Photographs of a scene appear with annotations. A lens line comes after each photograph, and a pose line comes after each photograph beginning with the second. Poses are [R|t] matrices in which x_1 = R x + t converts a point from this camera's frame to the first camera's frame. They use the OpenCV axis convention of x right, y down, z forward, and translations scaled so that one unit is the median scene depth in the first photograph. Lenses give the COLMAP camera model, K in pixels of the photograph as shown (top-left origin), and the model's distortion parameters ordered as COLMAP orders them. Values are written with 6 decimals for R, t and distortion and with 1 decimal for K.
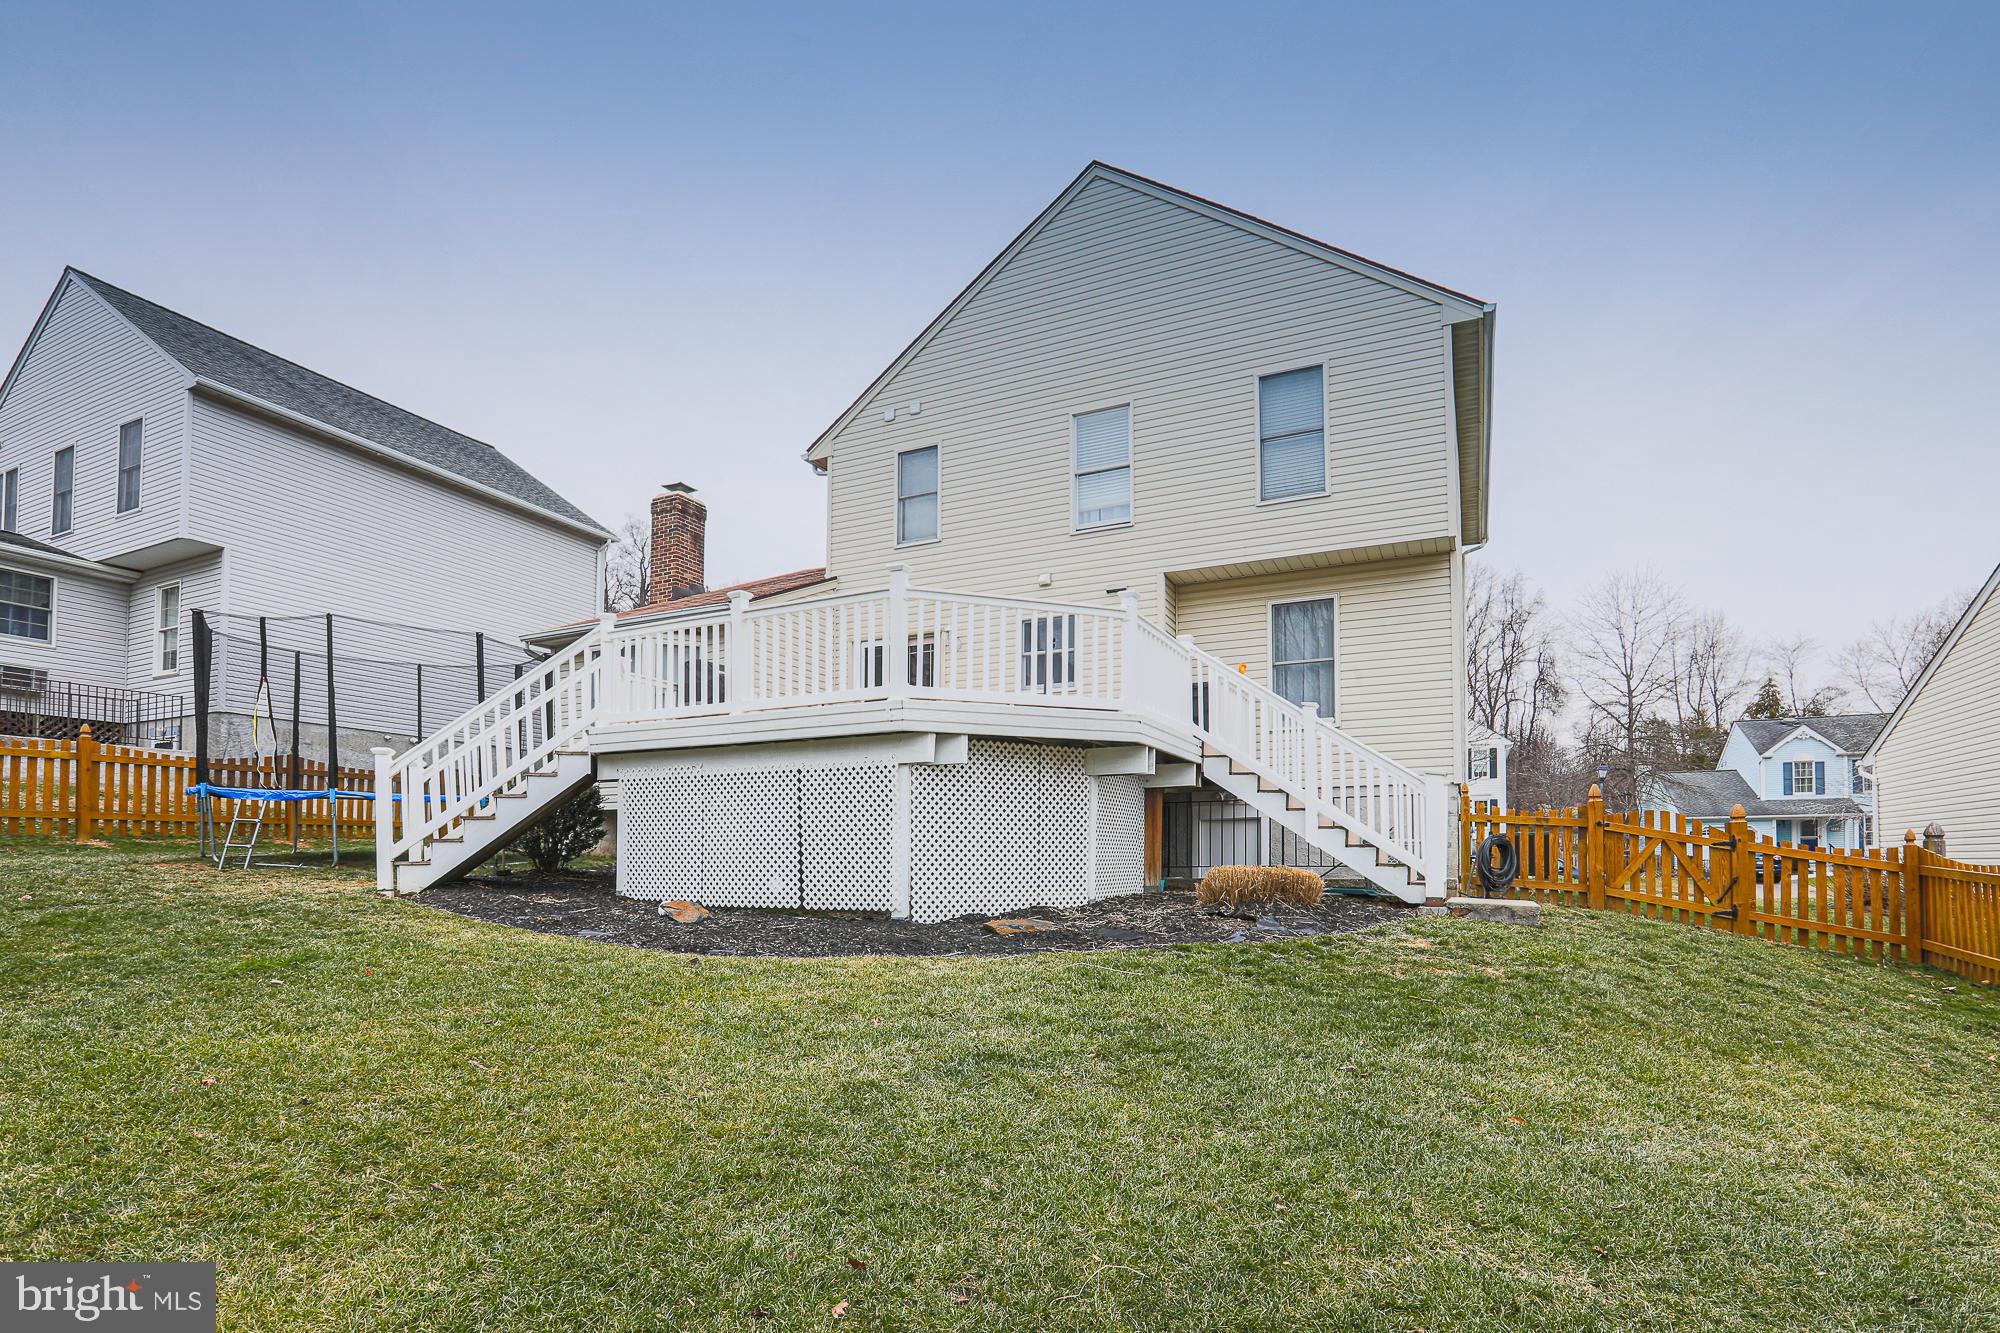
lens RADIAL K [[958.2, 0, 995.7], [0, 958.2, 687.3], [0, 0, 1]] dist [-0.019385, 0.000223]
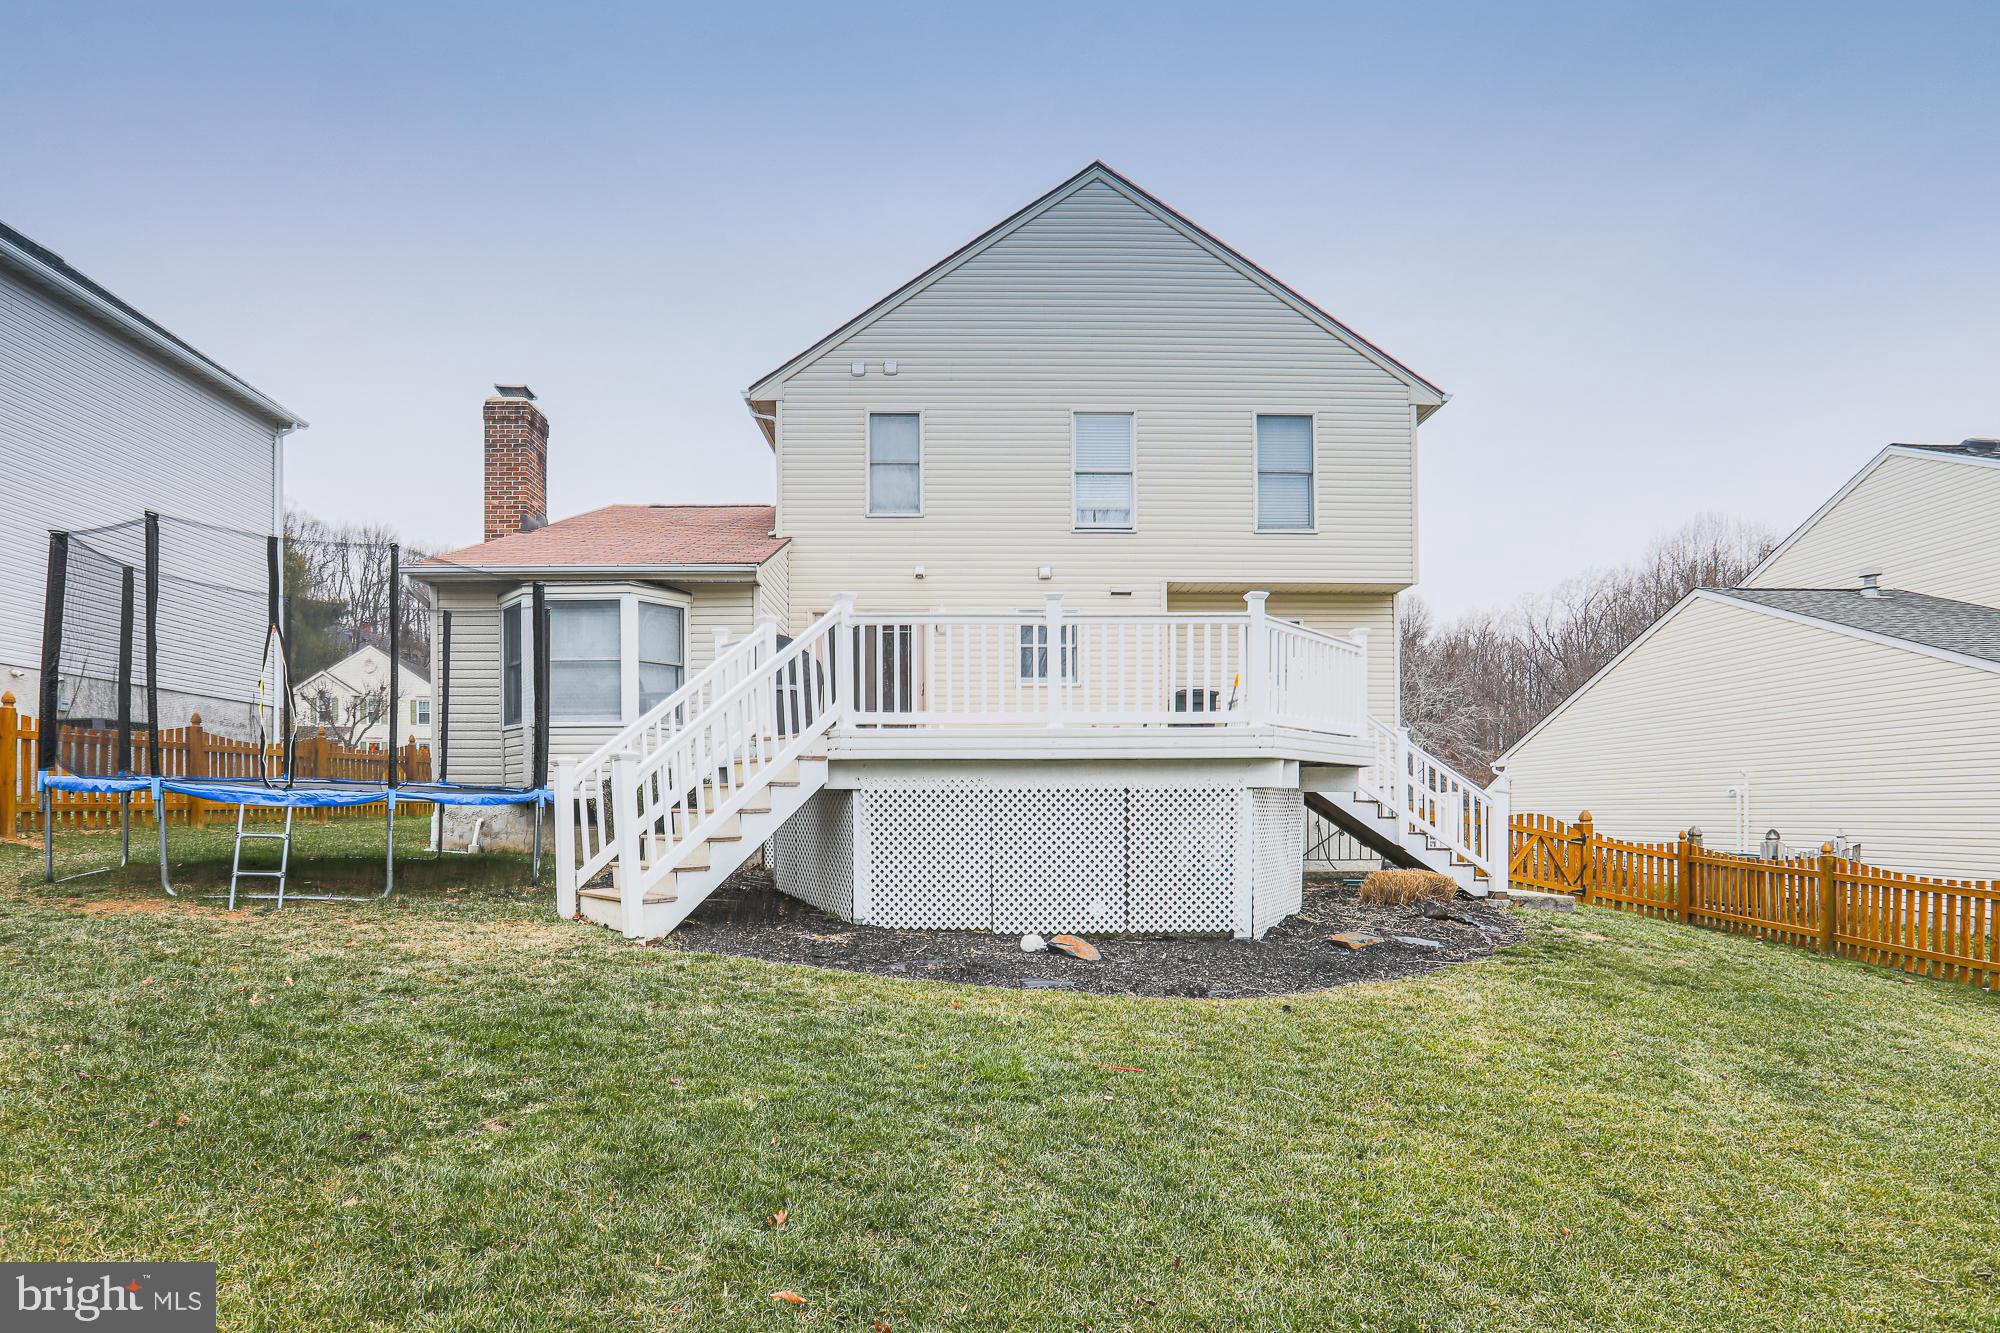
lens RADIAL K [[980.5, 0, 1000.0], [0, 980.5, 666.5], [0, 0, 1]] dist [-0.019022, 0.000320]
pose [[0.895486, 0.064407, 0.440406, -0.538498], [-0.075720, 0.997096, 0.008142, -0.025042], [-0.438602, -0.040639, 0.897762, 0.122528]]
